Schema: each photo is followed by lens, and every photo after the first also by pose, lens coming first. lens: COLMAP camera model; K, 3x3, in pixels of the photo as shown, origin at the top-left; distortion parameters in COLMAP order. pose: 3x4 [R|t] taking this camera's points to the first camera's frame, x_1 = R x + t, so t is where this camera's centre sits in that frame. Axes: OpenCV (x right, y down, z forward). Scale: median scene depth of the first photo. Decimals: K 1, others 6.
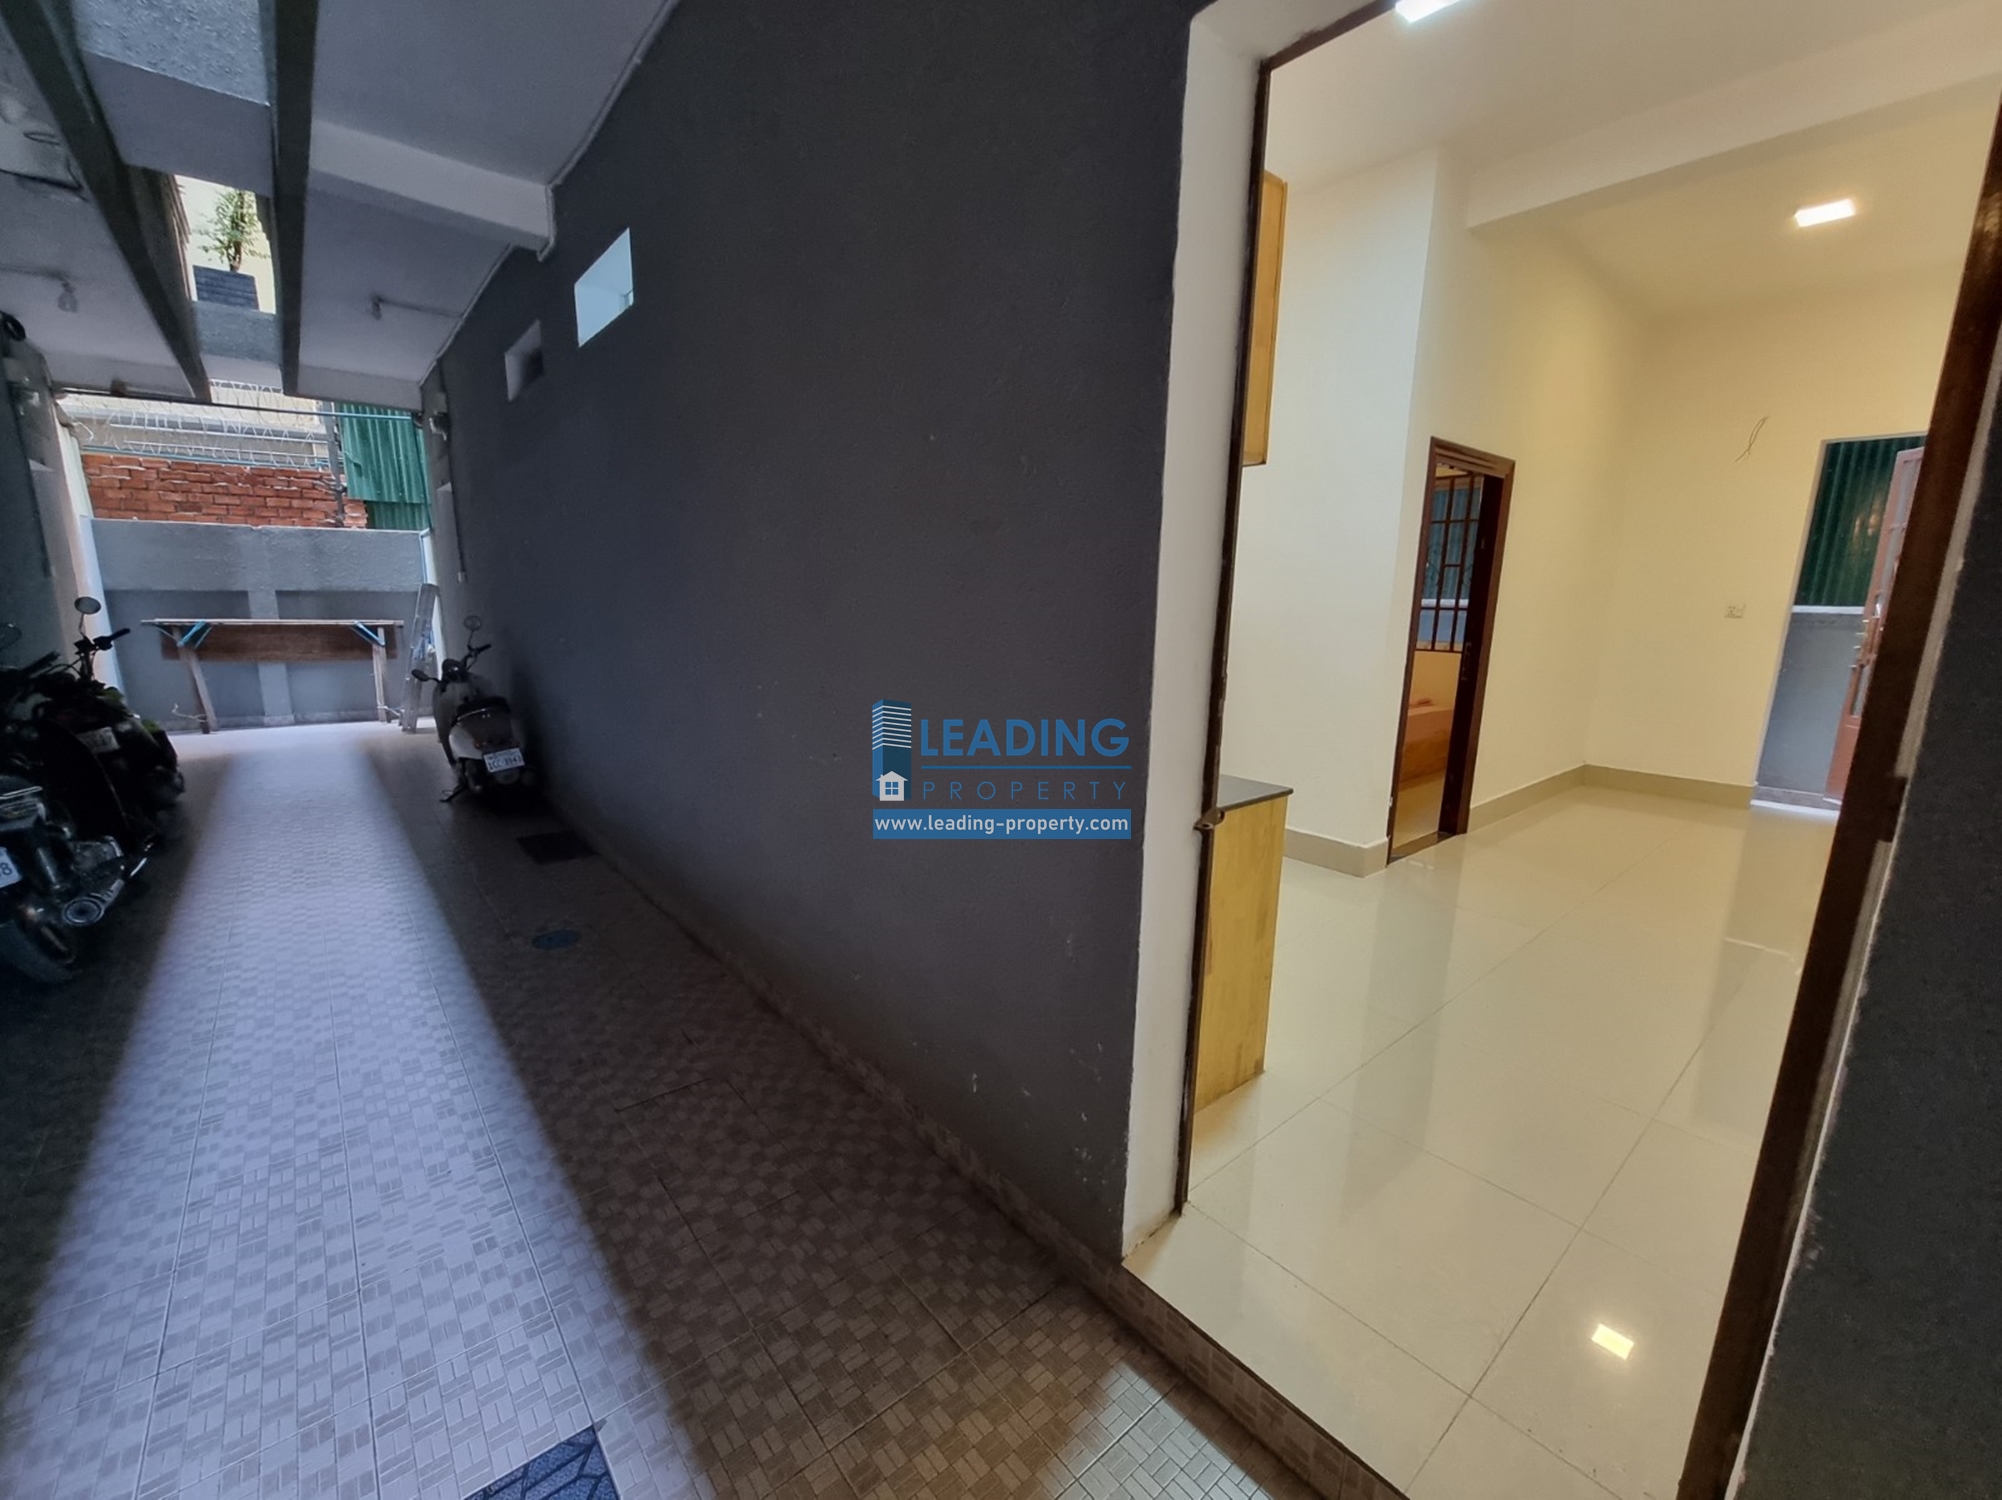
lens RADIAL K [[823.2, 0, 998.1], [0, 823.2, 759.5], [0, 0, 1]] dist [-0.000192, 0.000198]
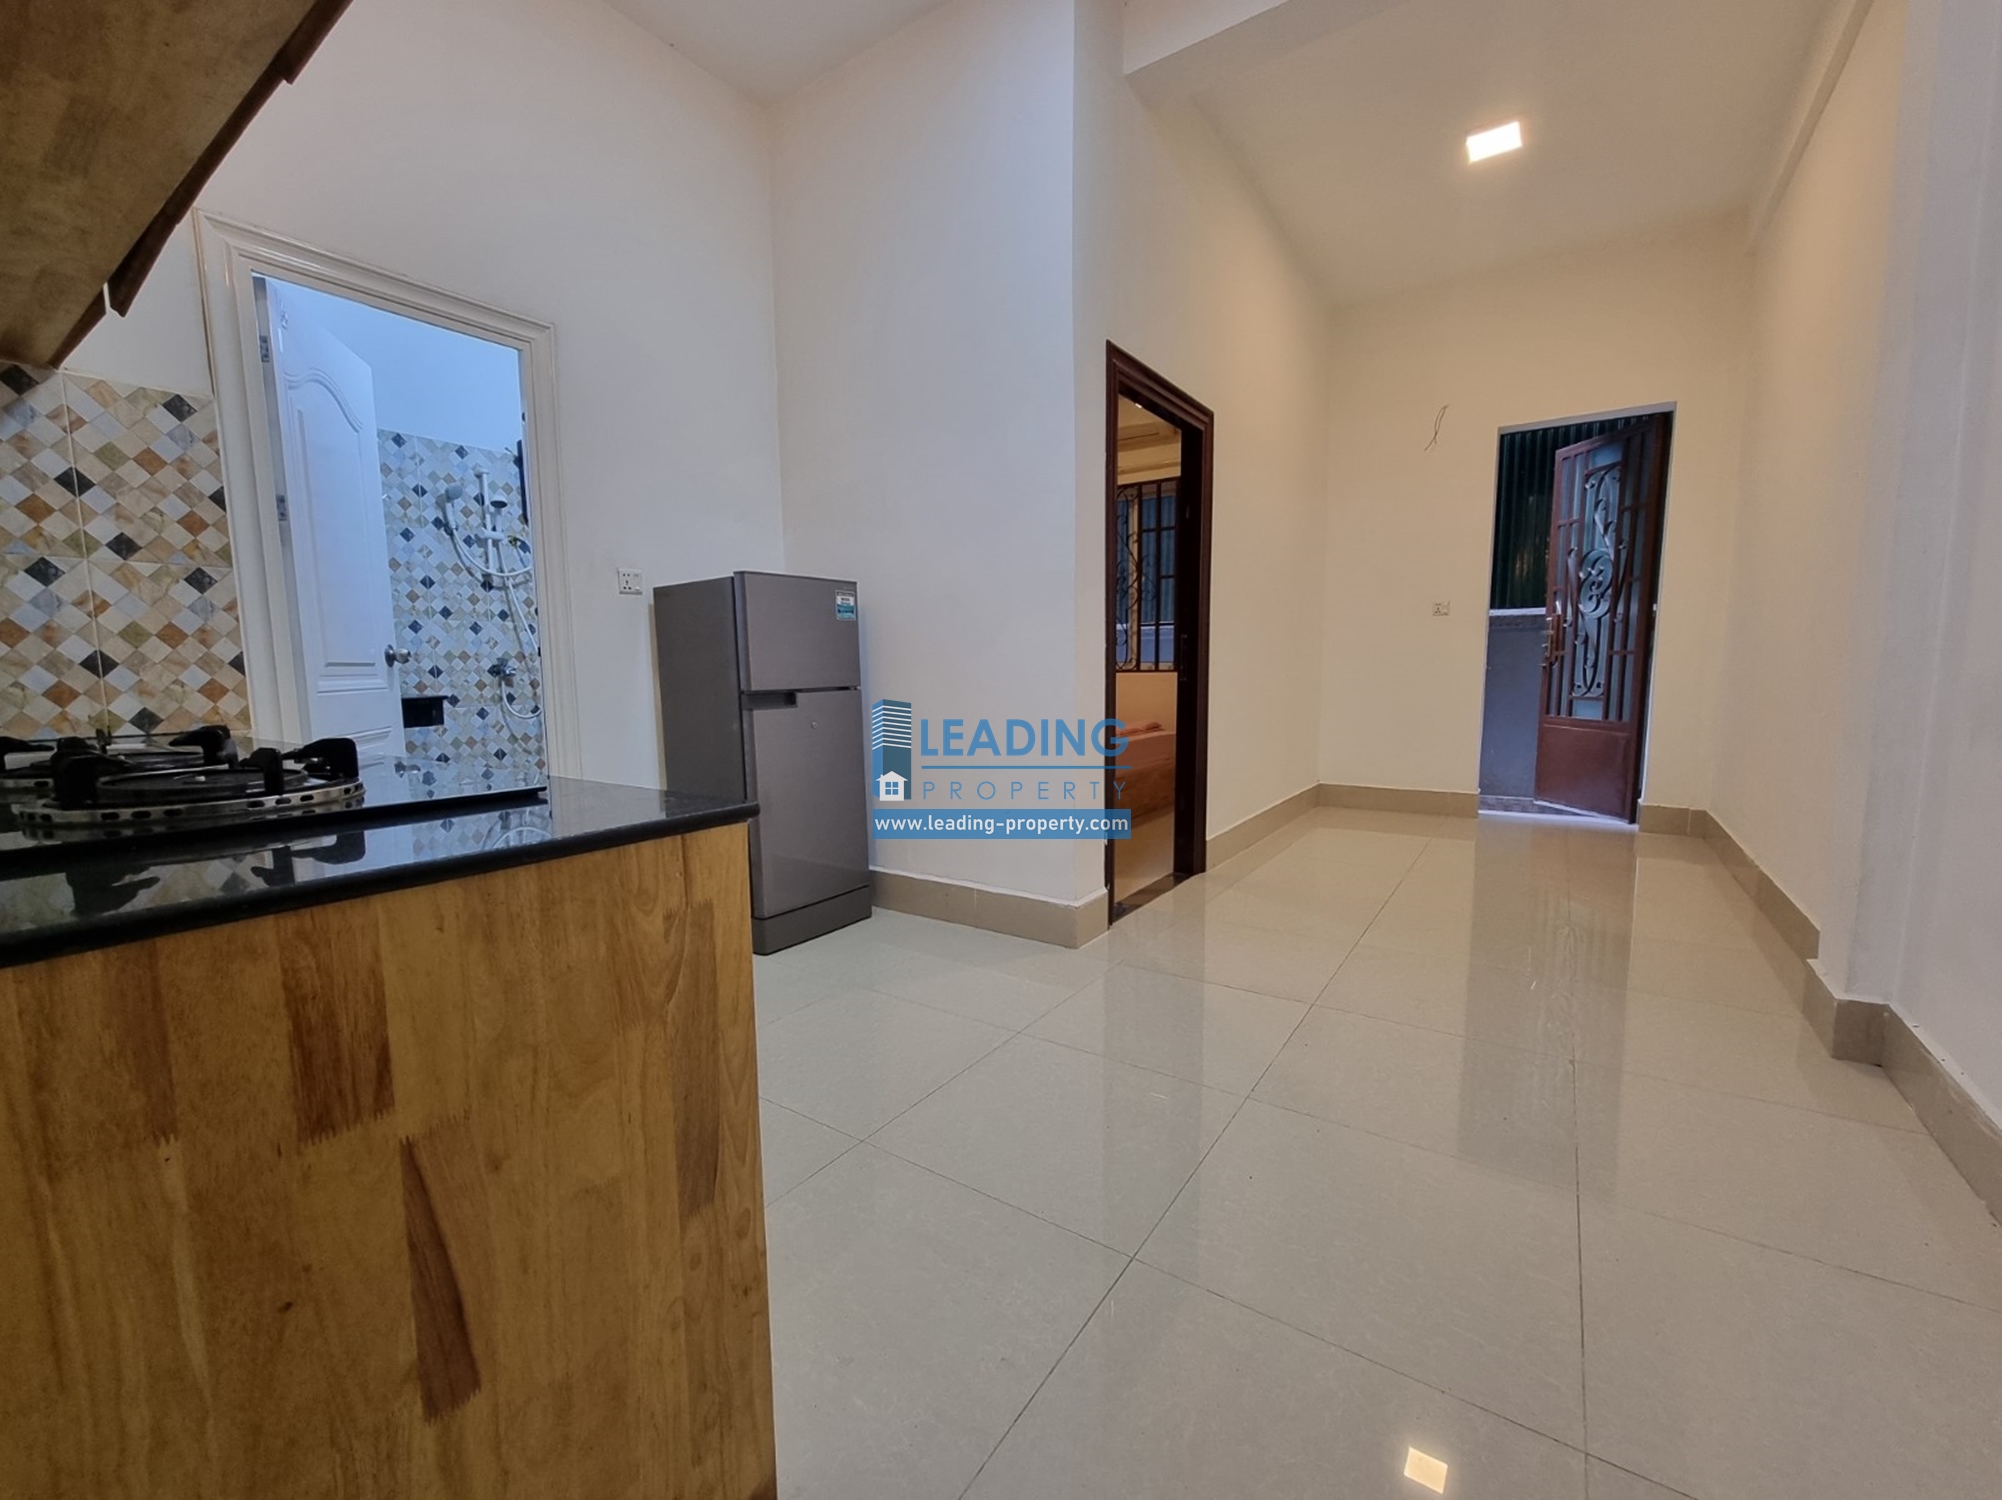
lens RADIAL K [[823.2, 0, 998.1], [0, 823.2, 759.5], [0, 0, 1]] dist [-0.000192, 0.000198]
pose [[0.962815, -0.056443, 0.264200, 0.185678], [0.078770, 0.994092, -0.074682, 0.027309], [-0.258424, 0.092715, 0.961572, 0.299802]]
